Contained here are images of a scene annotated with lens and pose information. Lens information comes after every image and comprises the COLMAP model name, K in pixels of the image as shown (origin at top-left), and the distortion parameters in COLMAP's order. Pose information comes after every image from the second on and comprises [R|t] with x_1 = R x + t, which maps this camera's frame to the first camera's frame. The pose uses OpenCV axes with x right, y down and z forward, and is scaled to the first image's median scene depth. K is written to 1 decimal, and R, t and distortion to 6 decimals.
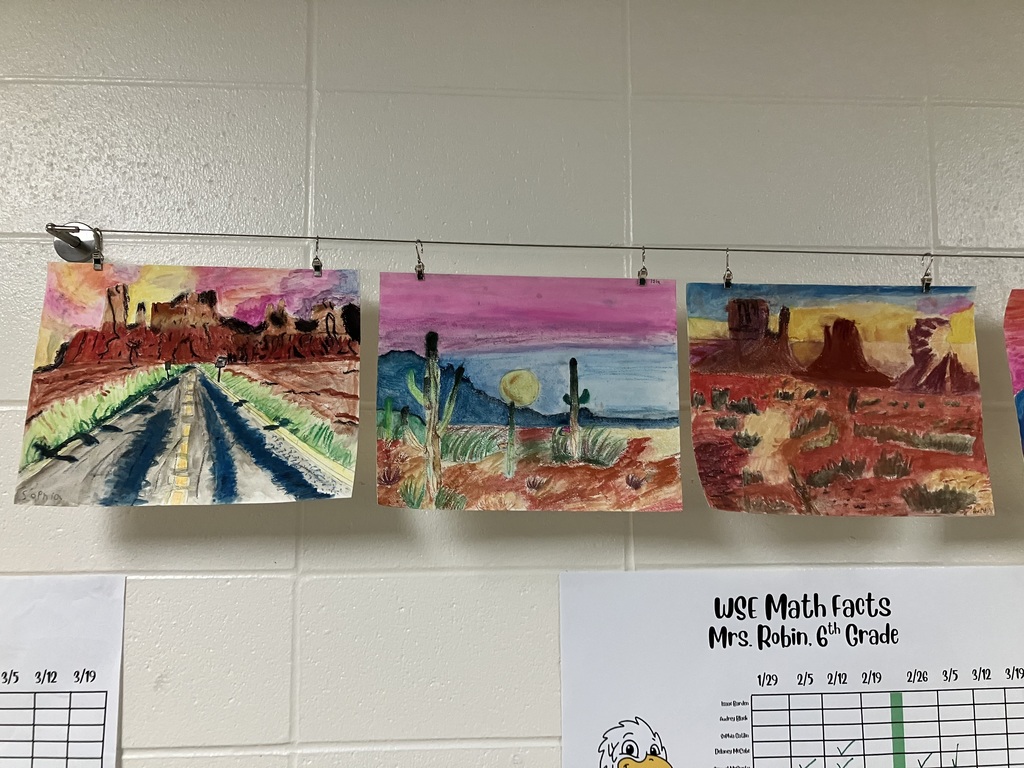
lens RADIAL K [[878.1, 0, 512.2], [0, 878.1, 753.9], [0, 0, 1]] dist [0.037430, 0.002073]
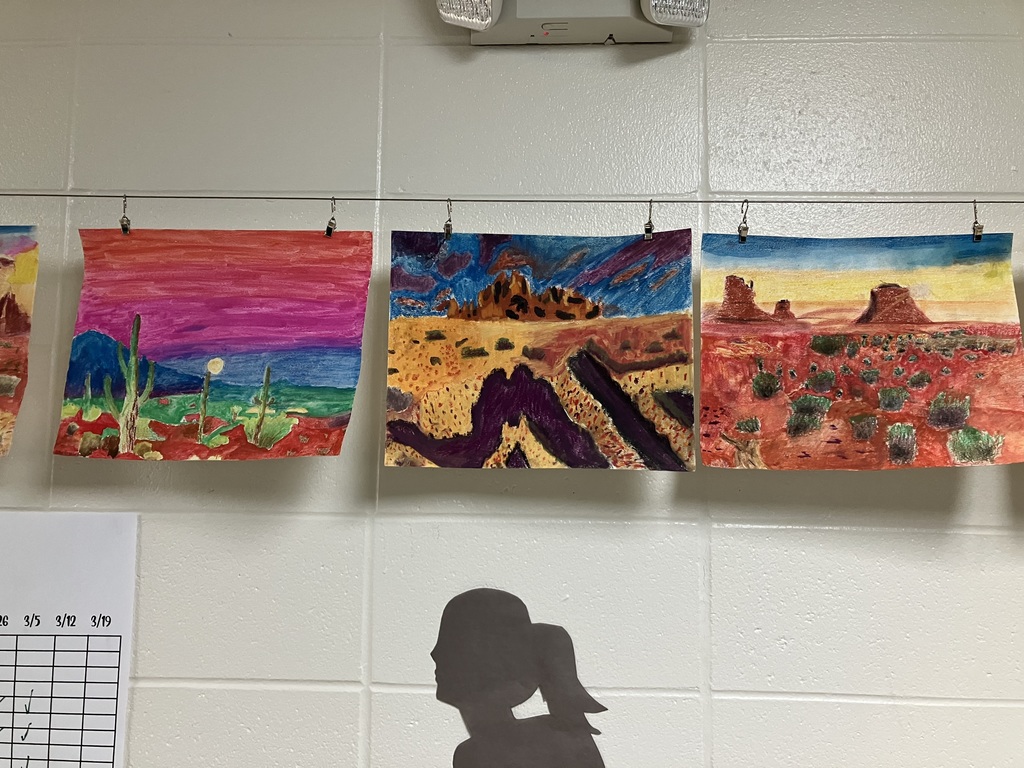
lens RADIAL K [[863.8, 0, 511.6], [0, 863.8, 728.2], [0, 0, 1]] dist [0.034755, -0.020943]
pose [[0.992805, 0.040078, -0.112832, 1.140315], [-0.037734, 0.999027, 0.022832, -0.010848], [0.113637, -0.018410, 0.993352, 0.089542]]
